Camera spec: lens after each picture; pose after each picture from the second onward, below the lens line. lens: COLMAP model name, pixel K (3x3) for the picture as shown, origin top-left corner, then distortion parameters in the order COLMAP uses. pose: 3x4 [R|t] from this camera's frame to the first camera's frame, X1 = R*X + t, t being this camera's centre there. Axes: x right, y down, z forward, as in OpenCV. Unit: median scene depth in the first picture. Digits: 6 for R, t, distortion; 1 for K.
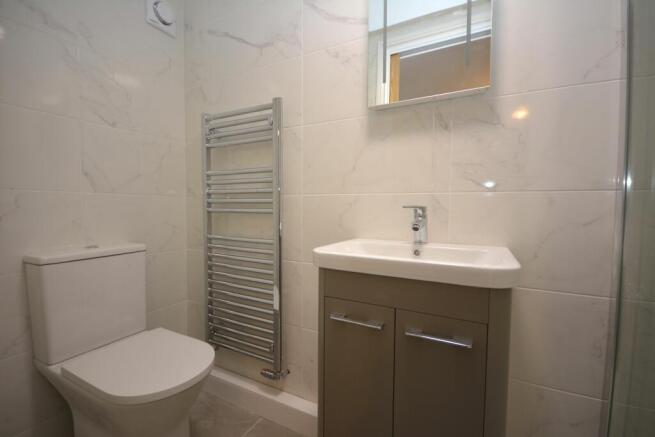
lens RADIAL K [[293.2, 0, 327.5], [0, 293.2, 218.5], [0, 0, 1]] dist [-0.026604, 0.000184]
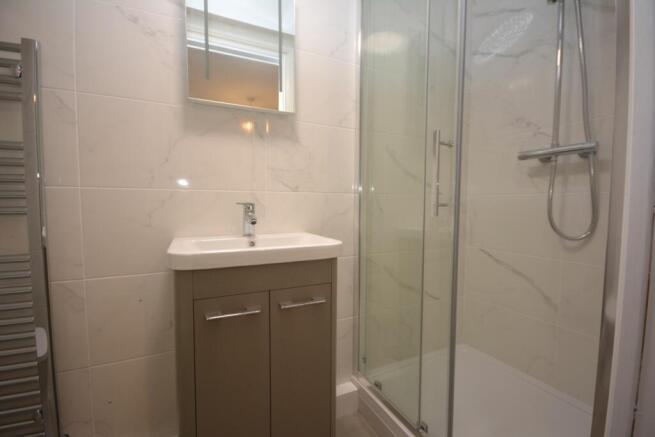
lens RADIAL K [[285.9, 0, 326.1], [0, 285.9, 220.7], [0, 0, 1]] dist [0.002011, -0.015113]
pose [[0.568653, -0.045914, 0.821295, -0.374684], [0.038663, 0.998829, 0.029070, 0.006577], [-0.821668, 0.015223, 0.569763, 0.112273]]
